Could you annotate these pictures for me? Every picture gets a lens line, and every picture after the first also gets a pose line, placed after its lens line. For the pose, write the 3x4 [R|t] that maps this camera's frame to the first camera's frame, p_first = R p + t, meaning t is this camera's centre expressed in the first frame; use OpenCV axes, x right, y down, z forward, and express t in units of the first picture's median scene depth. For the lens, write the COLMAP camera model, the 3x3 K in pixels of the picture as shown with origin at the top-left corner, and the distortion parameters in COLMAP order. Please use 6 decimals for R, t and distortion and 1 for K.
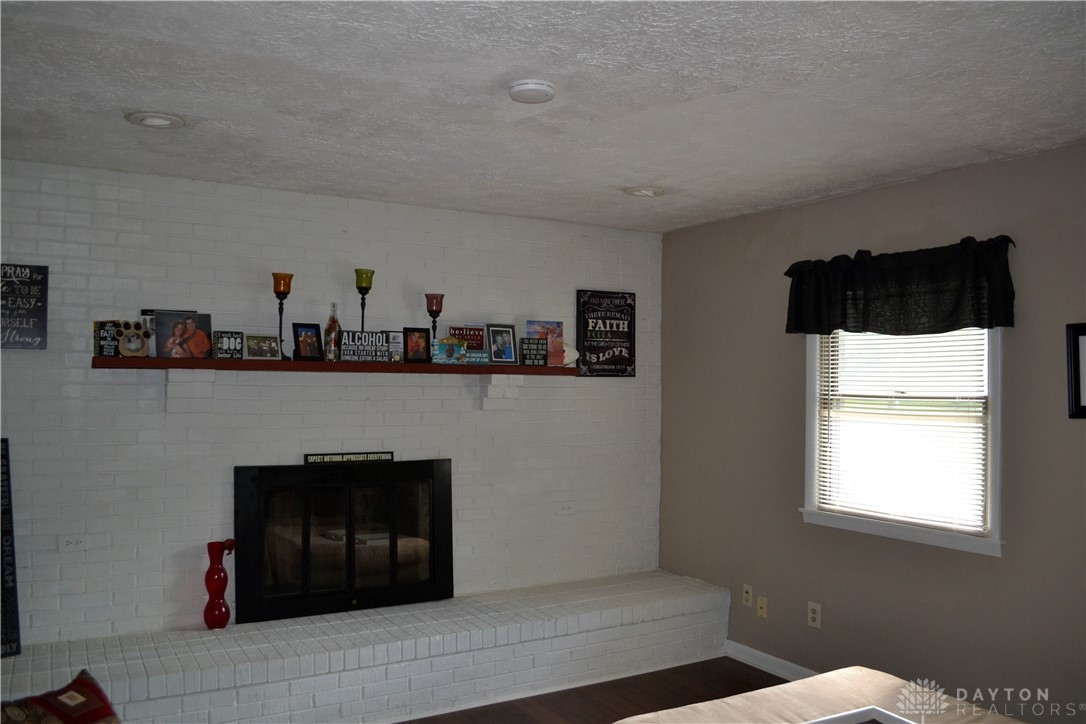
lens RADIAL K [[882.7, 0, 544.0], [0, 882.7, 362.7], [0, 0, 1]] dist [-0.063582, -0.007858]
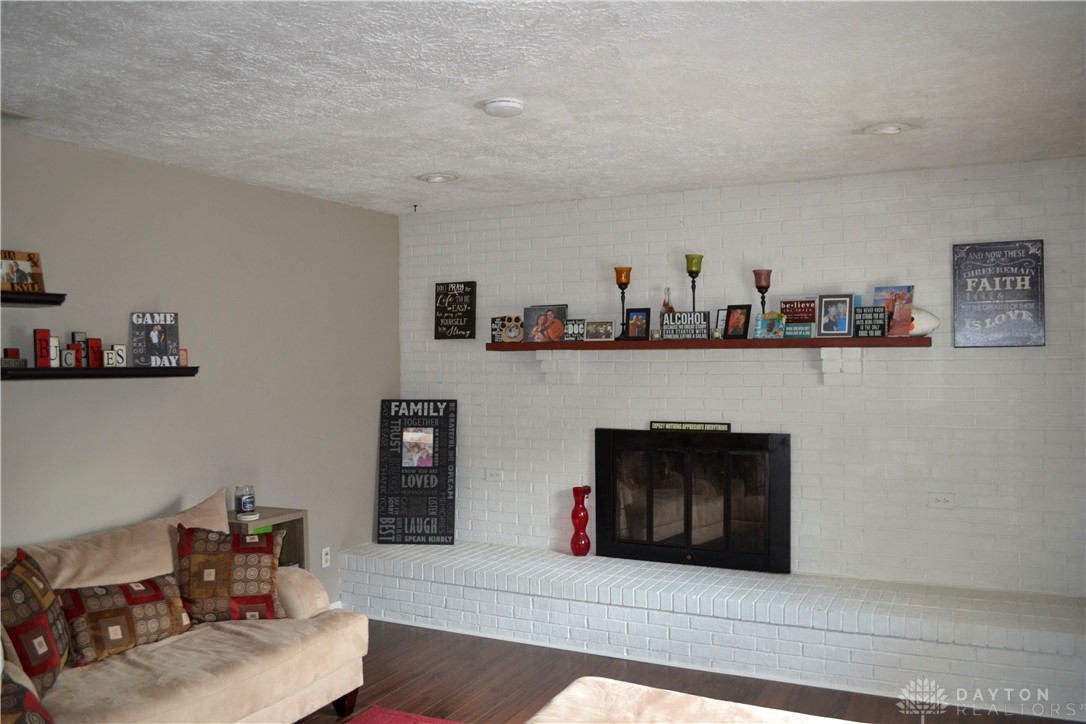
lens RADIAL K [[882.7, 0, 545.6], [0, 882.7, 362.6], [0, 0, 1]] dist [-0.063582, -0.007858]
pose [[0.541943, -0.008050, -0.840377, 0.612535], [0.031338, 0.999452, 0.010635, 0.010318], [0.839831, -0.032099, 0.541898, 0.252074]]
